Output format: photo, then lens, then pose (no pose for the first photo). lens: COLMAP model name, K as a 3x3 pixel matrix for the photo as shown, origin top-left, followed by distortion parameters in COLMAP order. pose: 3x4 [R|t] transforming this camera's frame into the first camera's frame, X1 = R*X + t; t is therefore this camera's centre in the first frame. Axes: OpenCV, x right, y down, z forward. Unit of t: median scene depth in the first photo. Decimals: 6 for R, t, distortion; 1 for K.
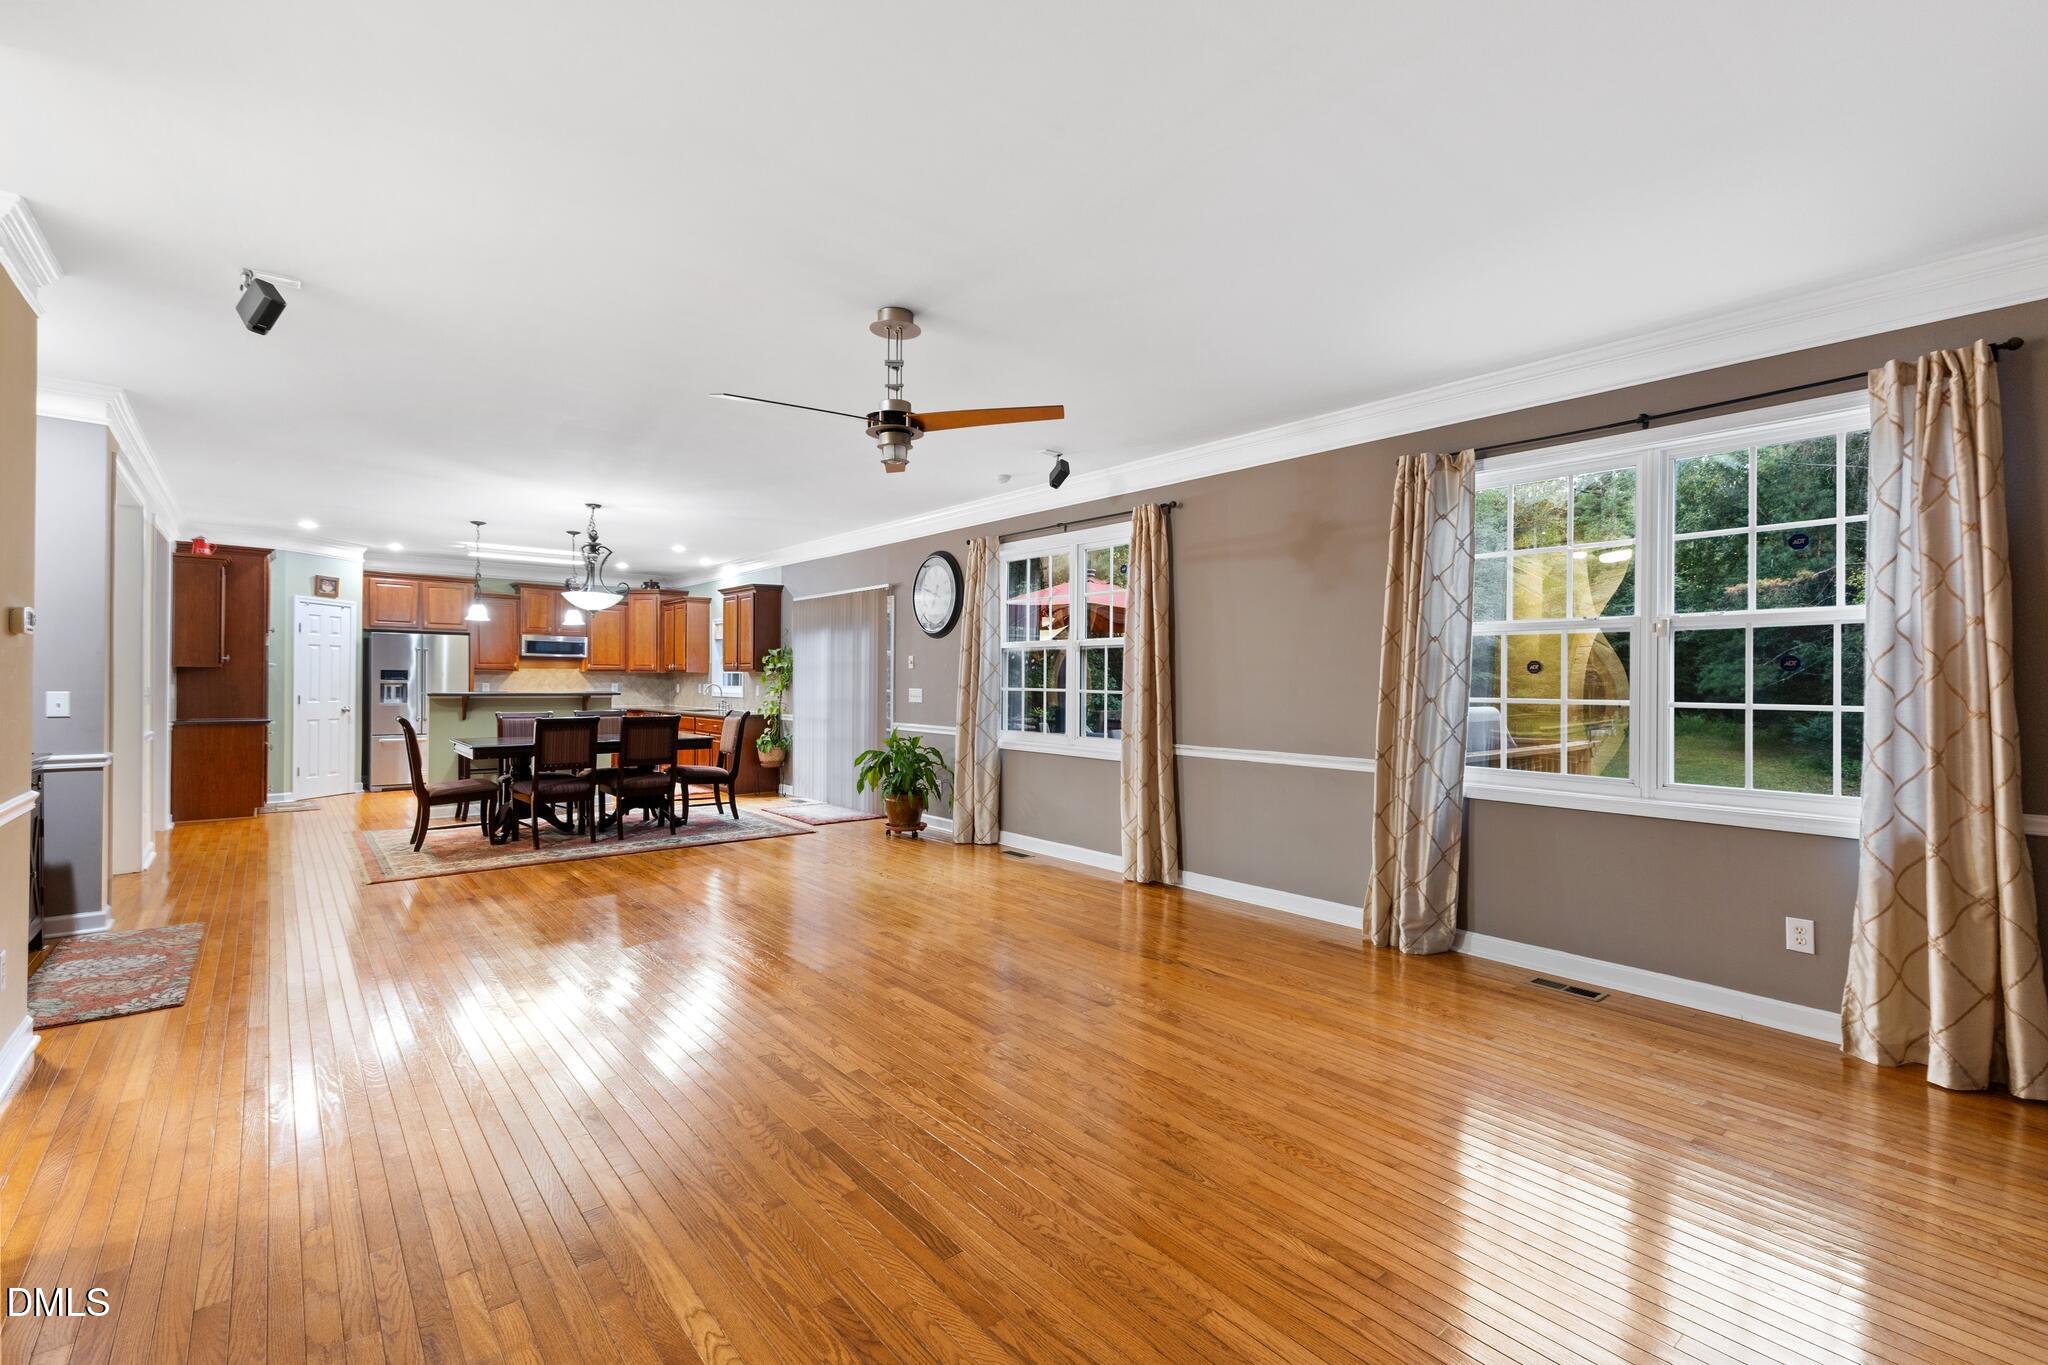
lens RADIAL K [[888.9, 0, 1022.4], [0, 888.9, 681.2], [0, 0, 1]] dist [0.017939, -0.000233]
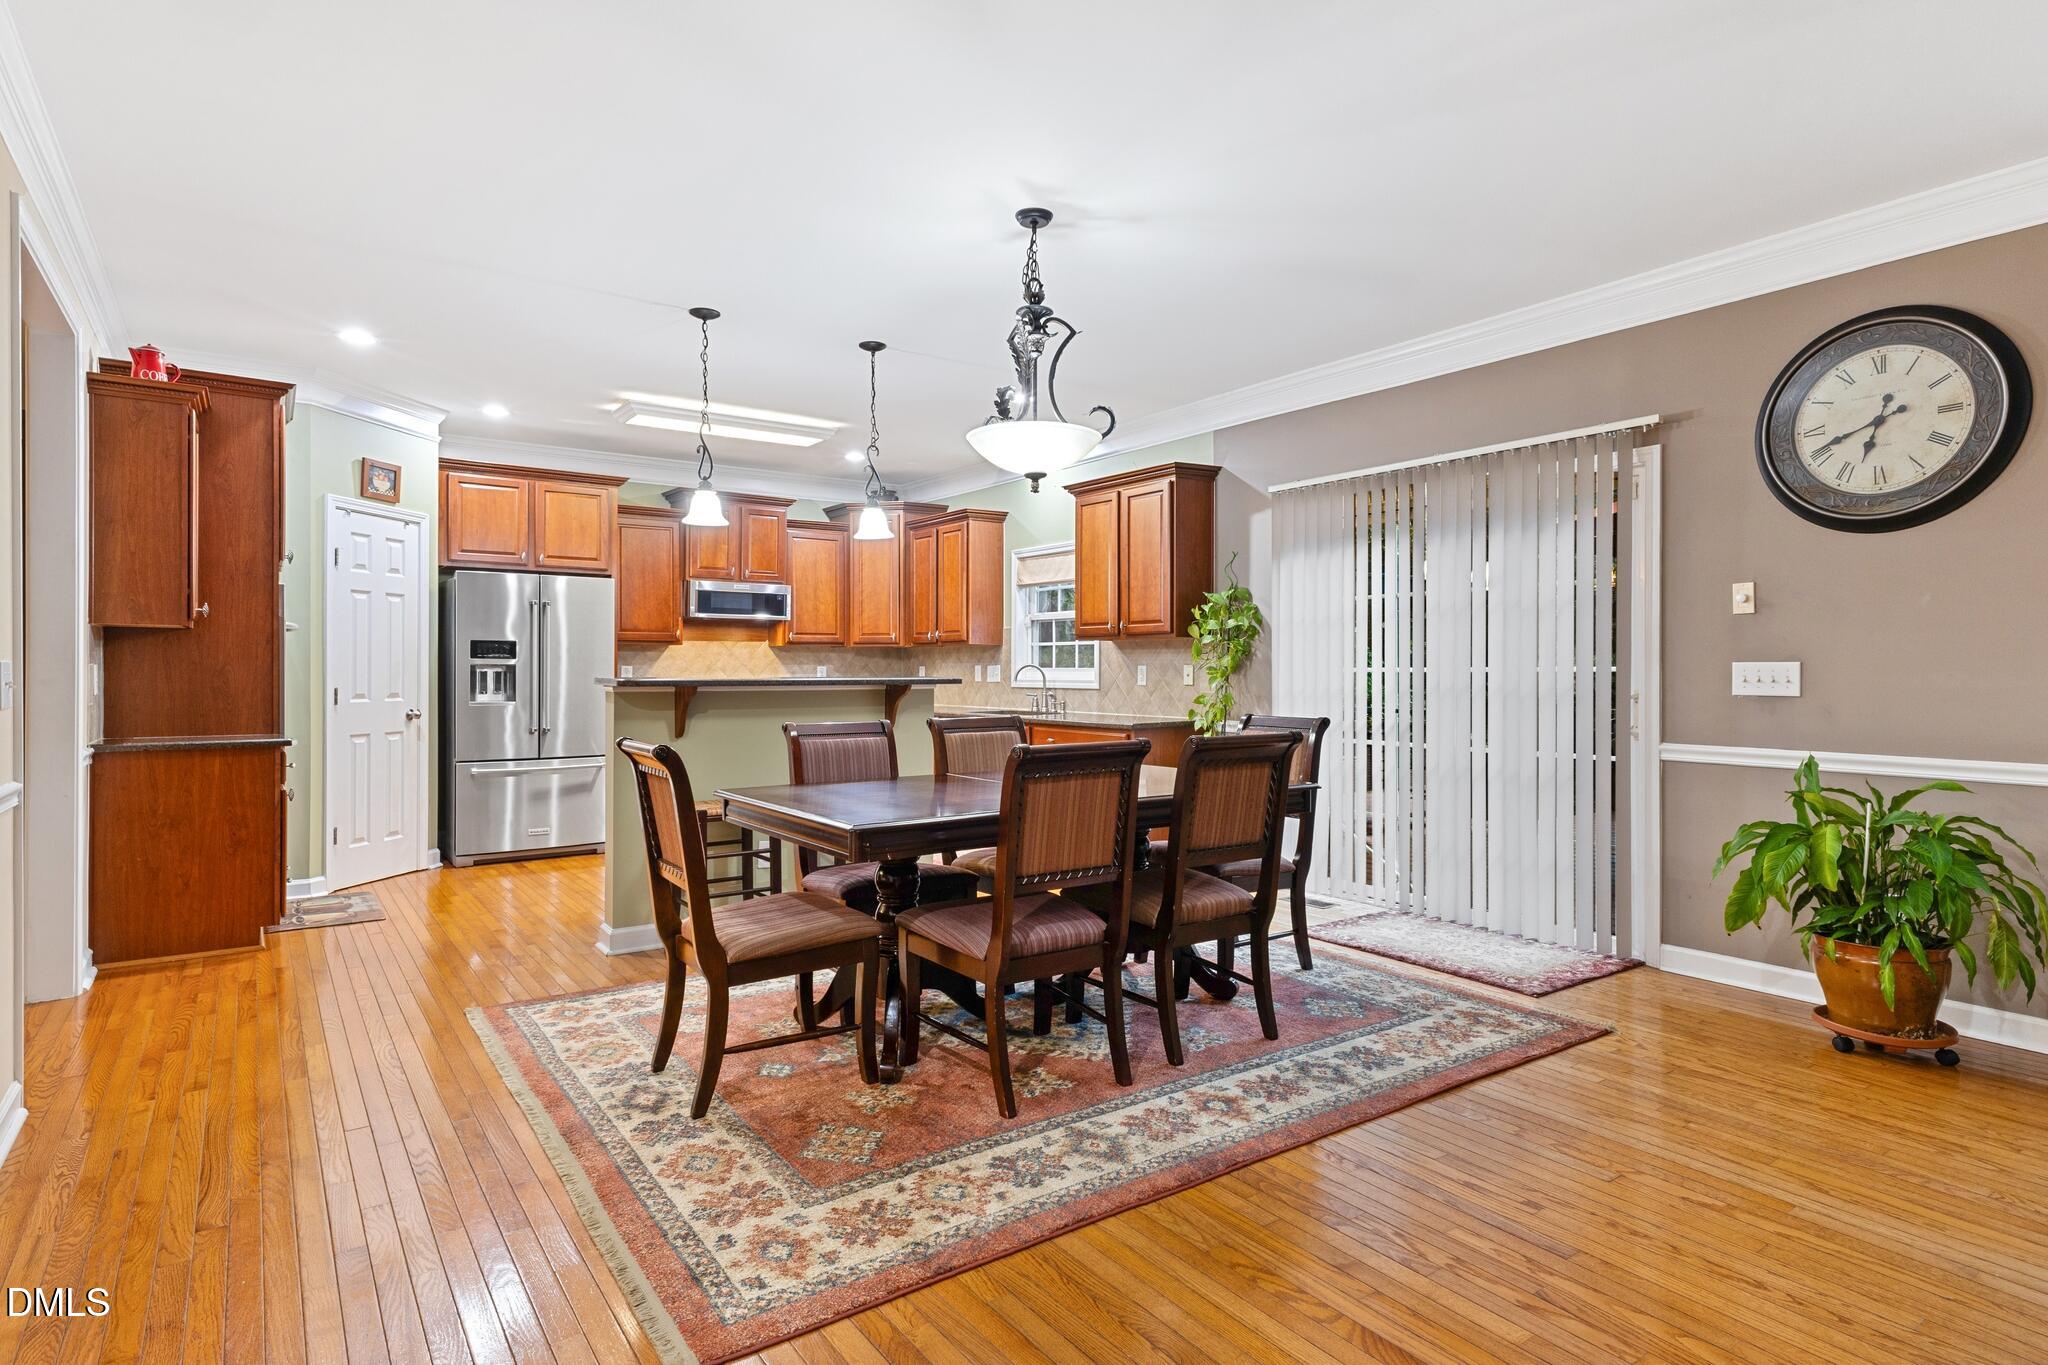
lens RADIAL K [[1082.5, 0, 1036.6], [0, 1082.5, 670.6], [0, 0, 1]] dist [0.015684, 0.001934]
pose [[0.997379, -0.007219, -0.071994, -0.368043], [0.007214, 0.999974, -0.000331, 0.009237], [0.071994, -0.000189, 0.997405, 0.416555]]
